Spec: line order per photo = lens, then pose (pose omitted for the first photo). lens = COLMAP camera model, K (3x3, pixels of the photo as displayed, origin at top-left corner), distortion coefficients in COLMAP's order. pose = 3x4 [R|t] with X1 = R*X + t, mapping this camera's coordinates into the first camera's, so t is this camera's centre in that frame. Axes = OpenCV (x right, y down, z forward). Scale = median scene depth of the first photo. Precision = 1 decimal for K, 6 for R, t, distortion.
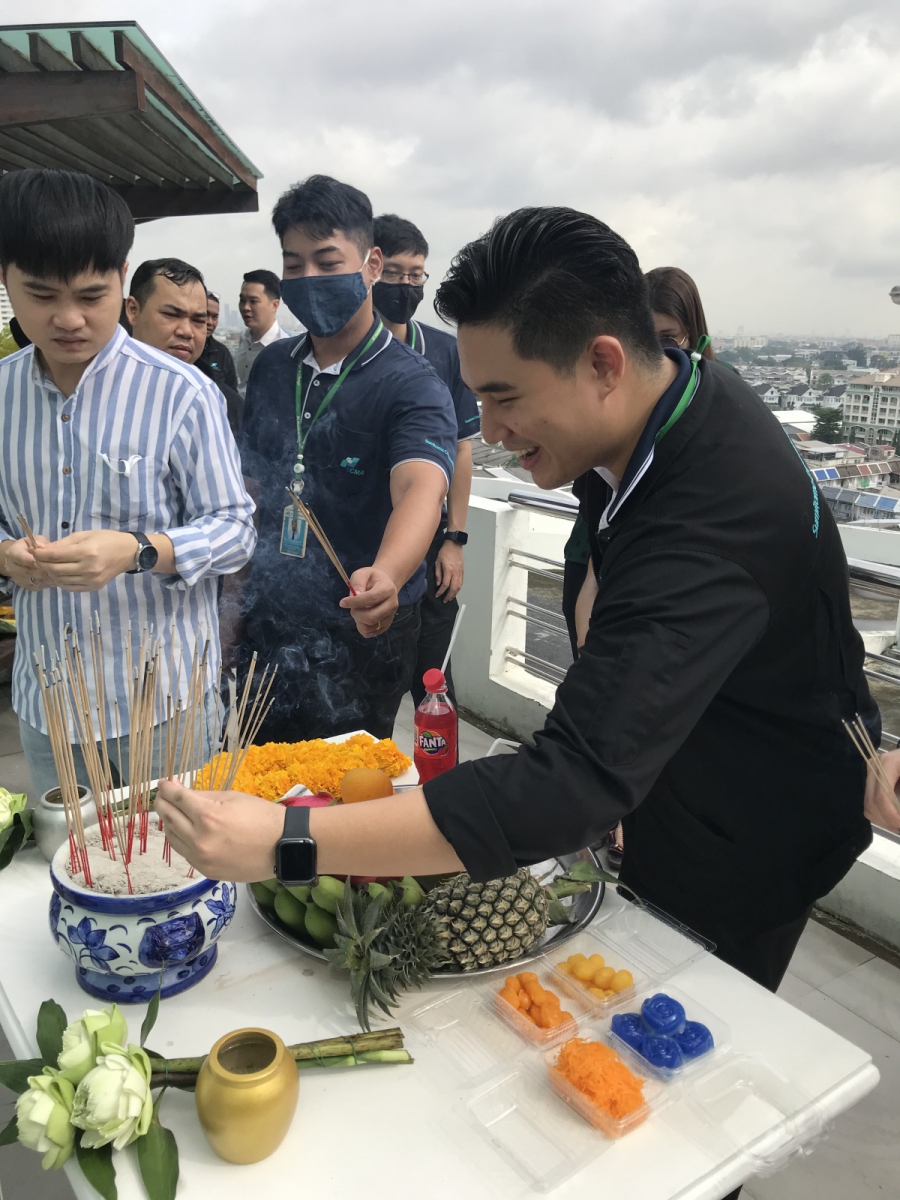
lens RADIAL K [[993.9, 0, 454.1], [0, 993.9, 601.7], [0, 0, 1]] dist [-0.024282, 0.053978]
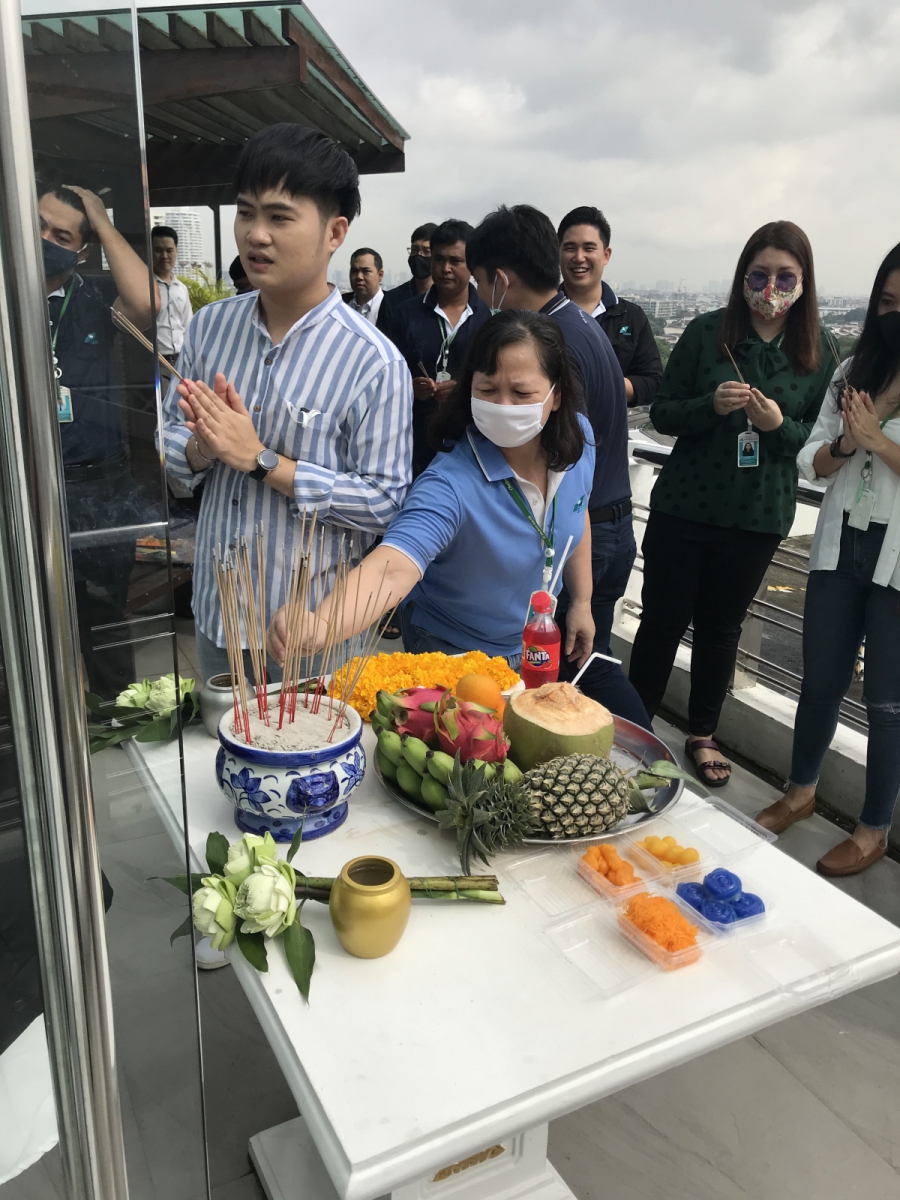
lens RADIAL K [[987.6, 0, 455.4], [0, 987.6, 596.0], [0, 0, 1]] dist [0.016643, -0.015884]
pose [[0.991048, 0.046061, -0.125309, 0.029509], [-0.041690, 0.998435, 0.037283, 0.047124], [0.126830, -0.031725, 0.991417, -0.169916]]
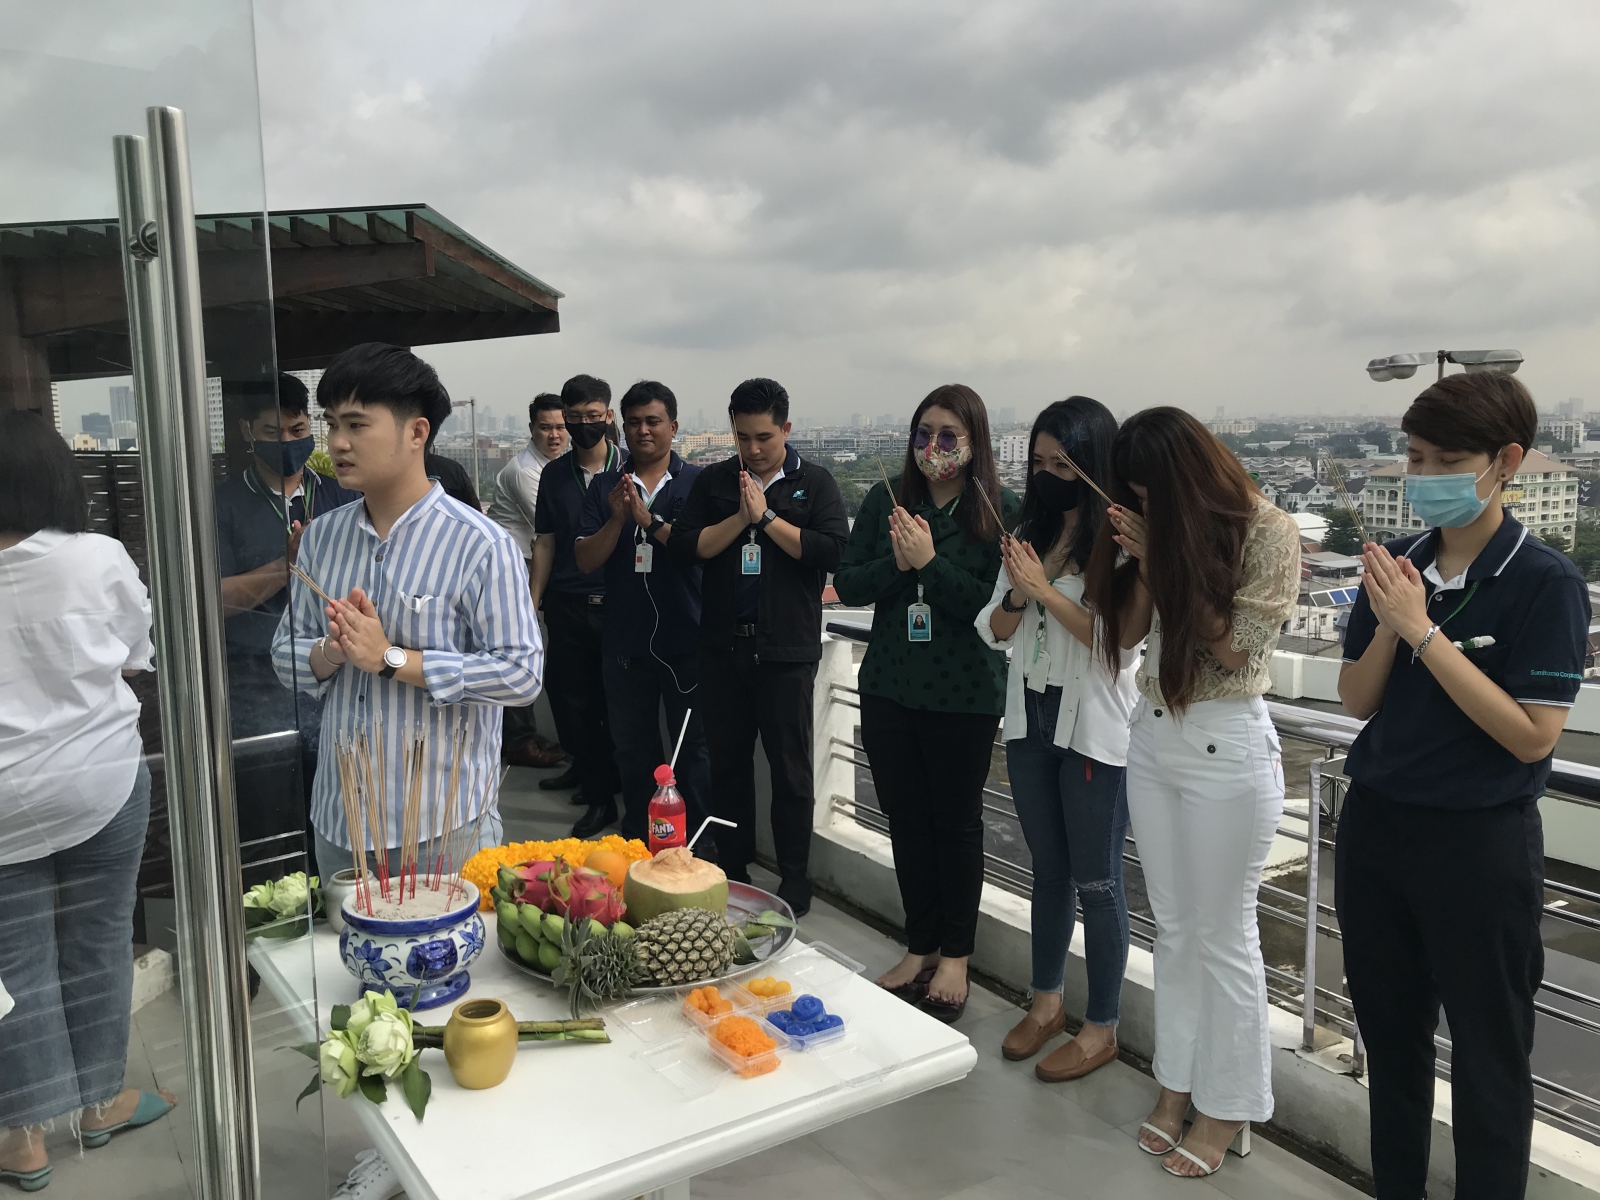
lens RADIAL K [[1317.7, 0, 795.7], [0, 1317.7, 595.3], [0, 0, 1]] dist [0.002420, -0.004578]
pose [[0.998822, -0.029229, -0.038726, 0.266216], [0.023554, 0.989922, -0.139638, 0.118751], [0.042417, 0.138561, 0.989445, -0.739476]]
